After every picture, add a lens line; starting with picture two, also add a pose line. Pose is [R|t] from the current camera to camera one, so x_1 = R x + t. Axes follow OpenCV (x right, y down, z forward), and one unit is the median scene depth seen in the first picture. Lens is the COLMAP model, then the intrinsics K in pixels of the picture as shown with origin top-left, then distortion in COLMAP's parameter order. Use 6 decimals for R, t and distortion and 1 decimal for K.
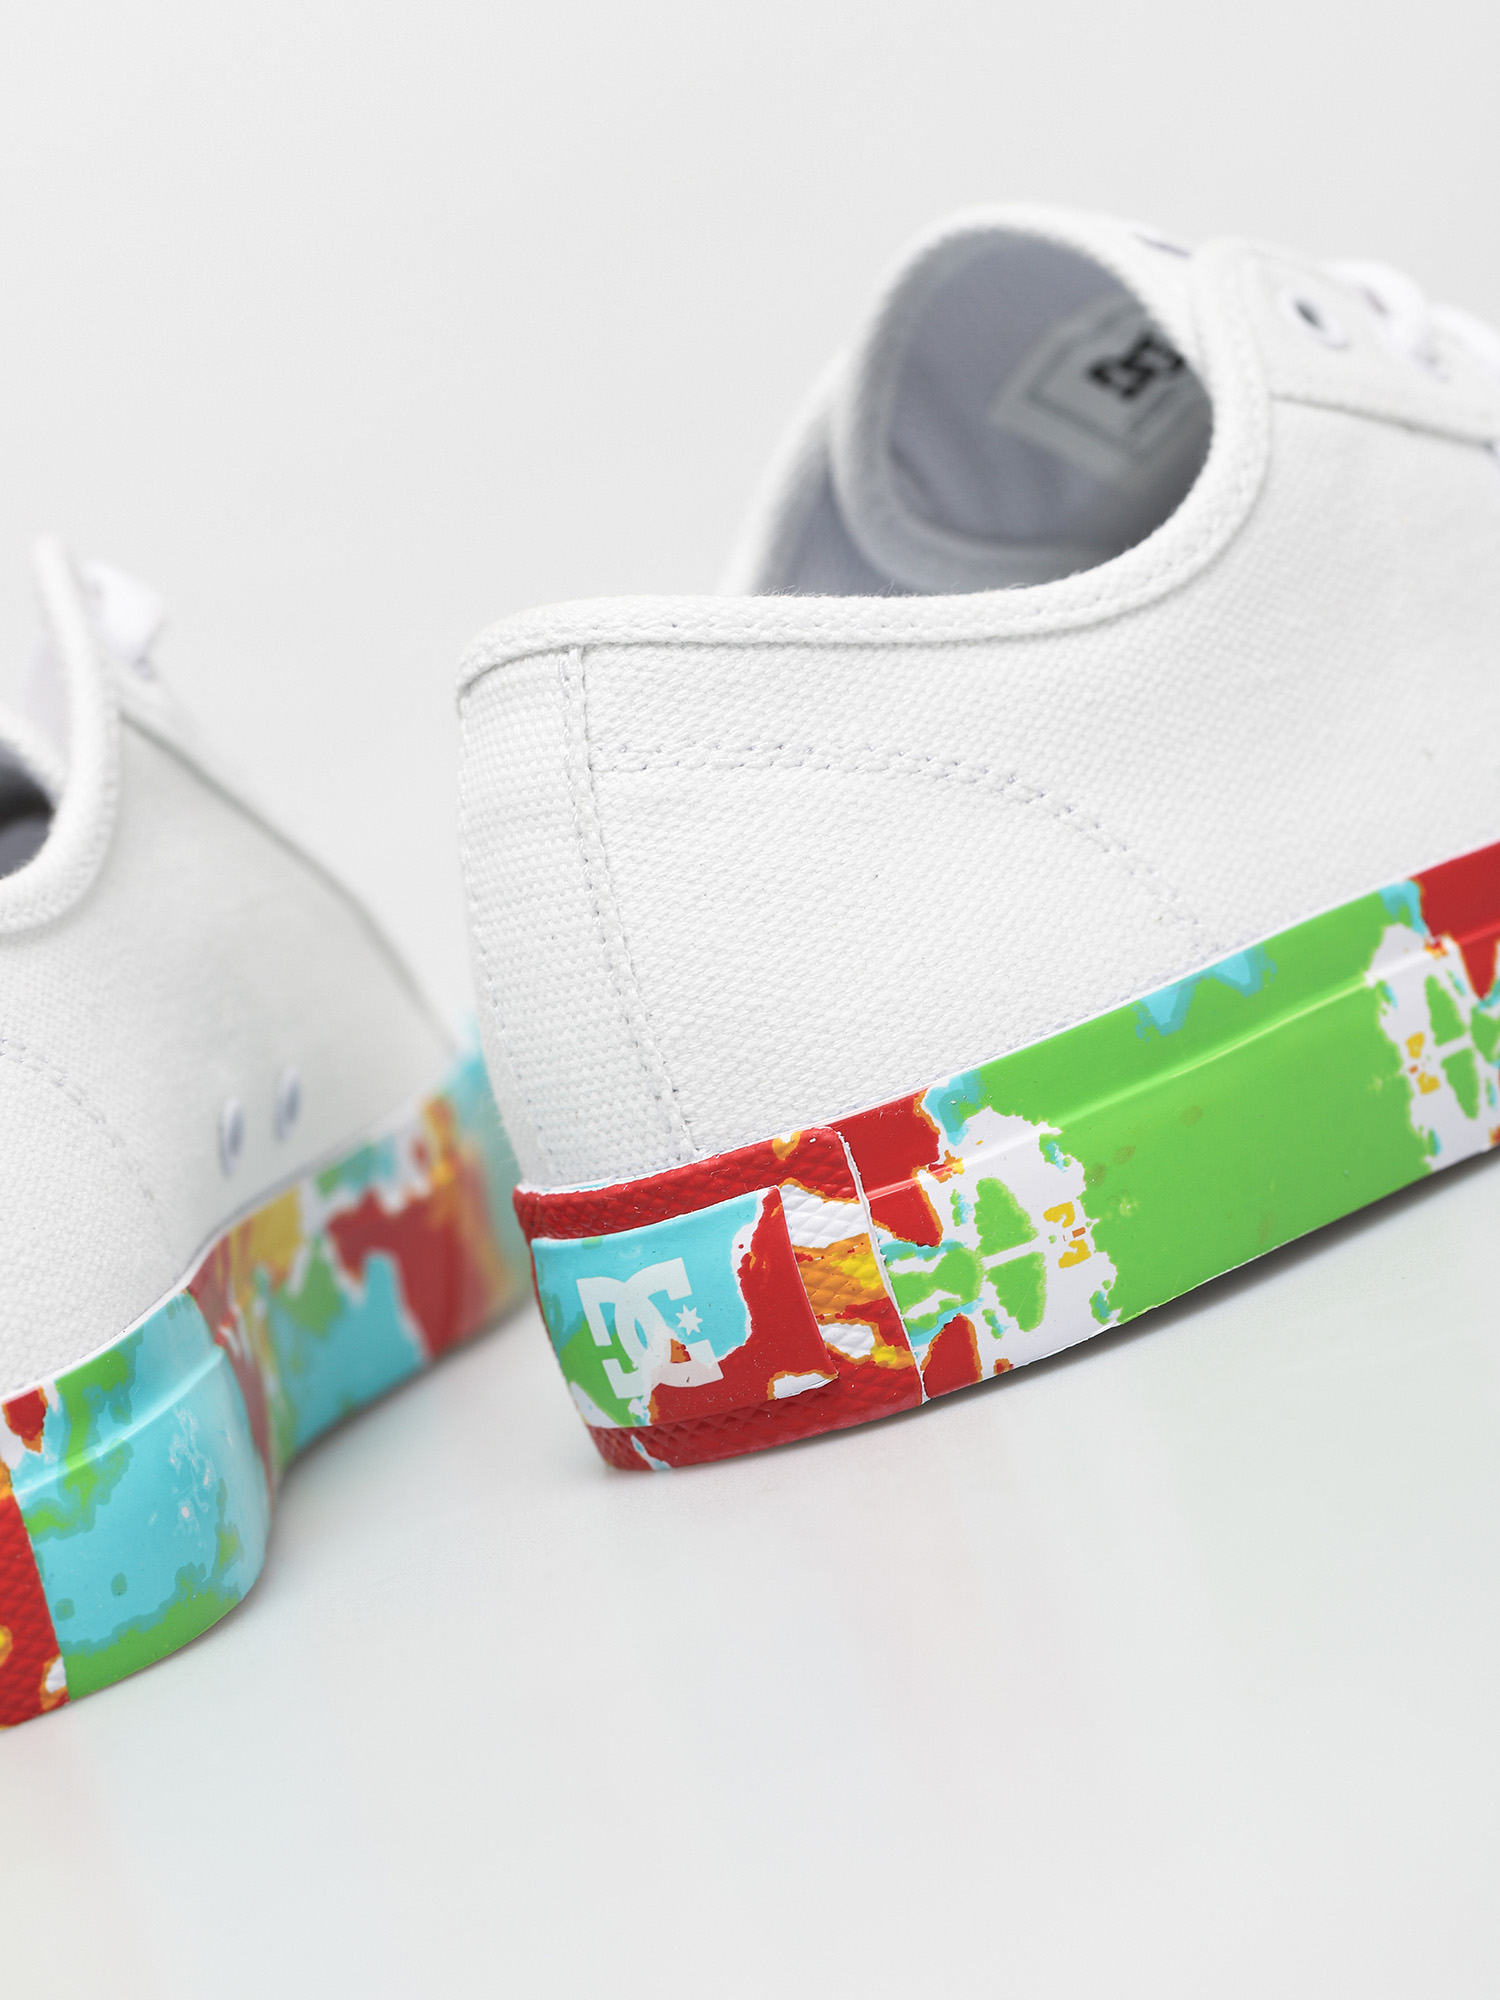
lens RADIAL K [[6776.4, 0, 750.0], [0, 6776.4, 1000.0], [0, 0, 1]] dist [0.052546, -39.173301]
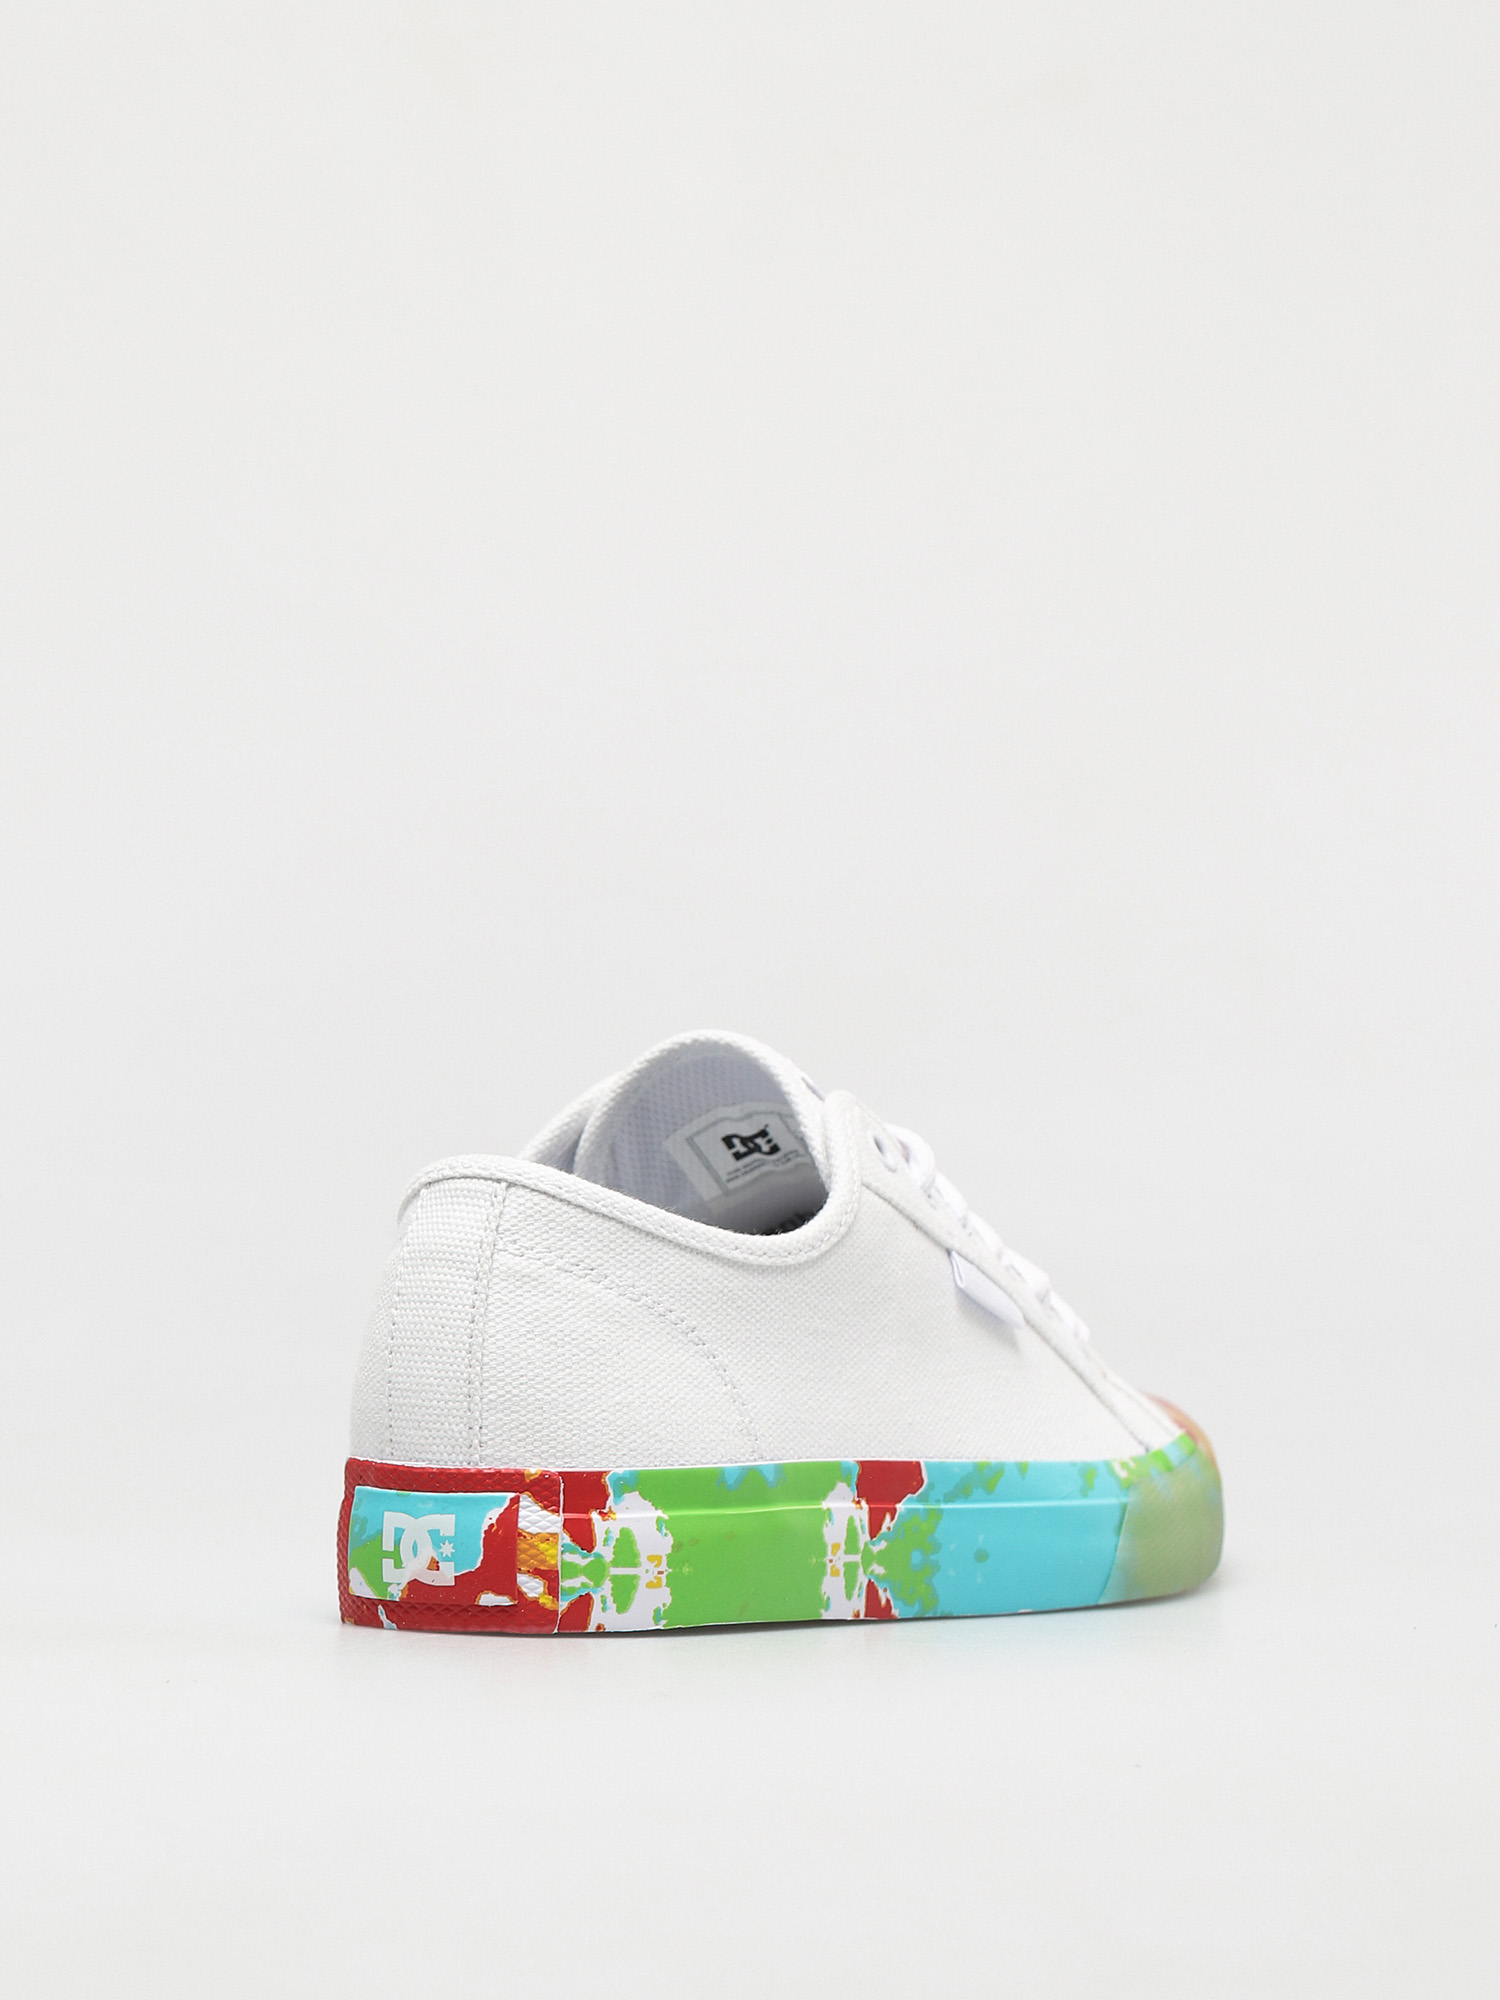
lens RADIAL K [[8026.9, 0, 750.0], [0, 8026.9, 1000.0], [0, 0, 1]] dist [-0.187827, 9.756642]
pose [[0.923692, 0.338690, 0.179115, -0.371200], [-0.311923, 0.936236, -0.161758, 0.233165], [-0.222480, 0.093544, 0.970439, -1.129937]]
